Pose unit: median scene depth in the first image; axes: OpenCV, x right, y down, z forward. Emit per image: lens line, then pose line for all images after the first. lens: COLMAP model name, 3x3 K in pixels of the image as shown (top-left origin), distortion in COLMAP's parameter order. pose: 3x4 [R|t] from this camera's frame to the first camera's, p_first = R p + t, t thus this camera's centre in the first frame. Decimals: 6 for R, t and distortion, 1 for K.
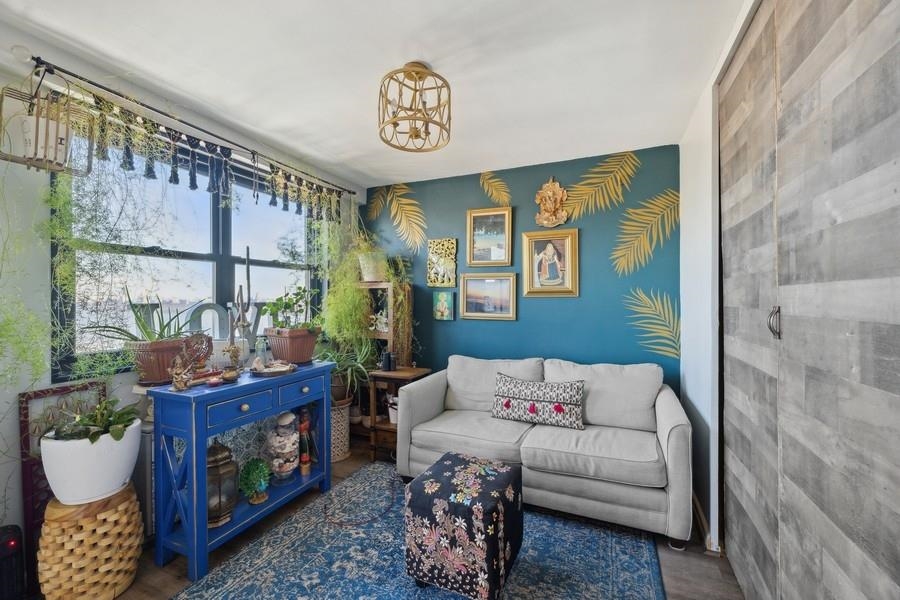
lens RADIAL K [[363.6, 0, 449.0], [0, 363.6, 296.9], [0, 0, 1]] dist [0.001137, 0.000047]
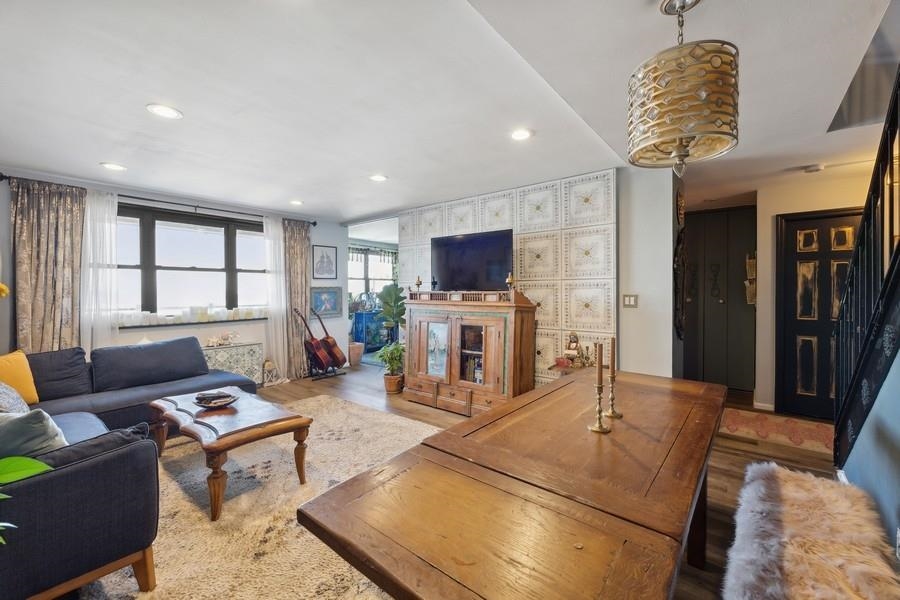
lens RADIAL K [[363.6, 0, 449.0], [0, 363.6, 296.9], [0, 0, 1]] dist [0.001137, 0.000047]
pose [[0.964035, 0.009394, -0.265608, 0.830443], [-0.005329, 0.999857, 0.016019, -0.000373], [0.265720, -0.014027, 0.963948, -1.690688]]
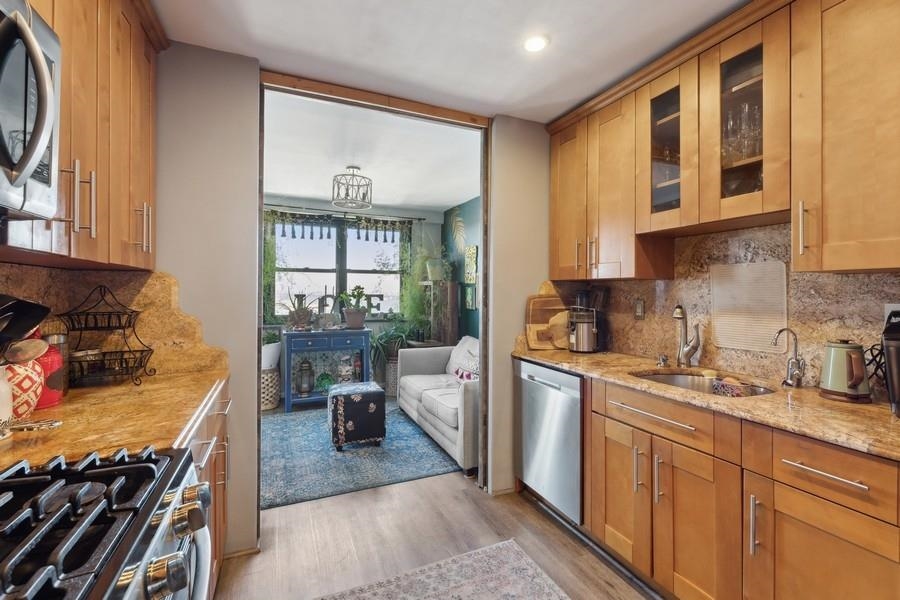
lens RADIAL K [[386.9, 0, 450.6], [0, 386.9, 289.8], [0, 0, 1]] dist [0.000776, 0.000034]
pose [[0.737340, -0.002308, -0.675518, 0.987328], [-0.002470, 0.999978, -0.006112, 0.003184], [0.675518, 0.006175, 0.737318, -0.068103]]
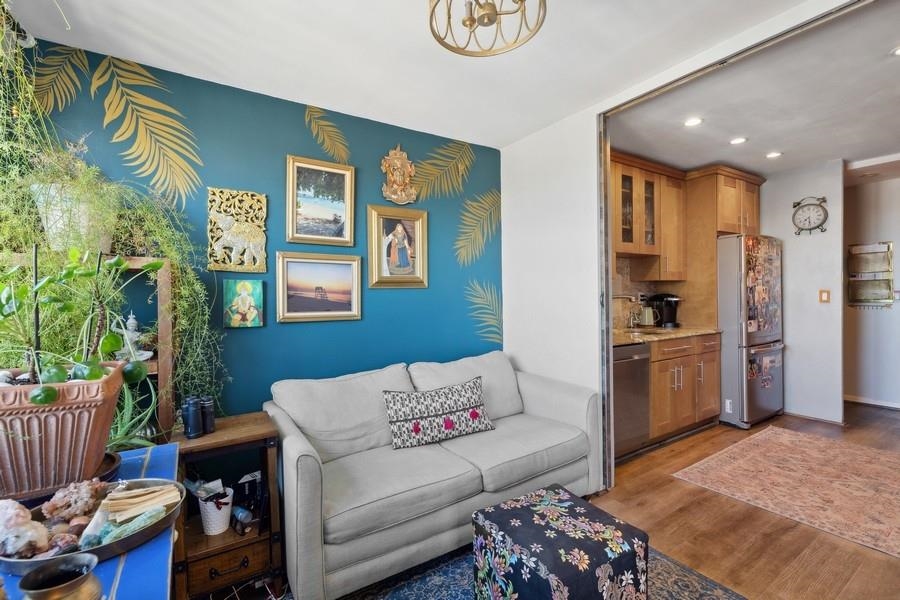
lens RADIAL K [[401.2, 0, 432.6], [0, 401.2, 293.6], [0, 0, 1]] dist [0.000677, -0.000037]
pose [[0.565622, -0.004370, 0.824653, -0.438804], [0.009778, 0.999951, -0.001408, 0.014490], [-0.824606, 0.008860, 0.565637, 0.428578]]
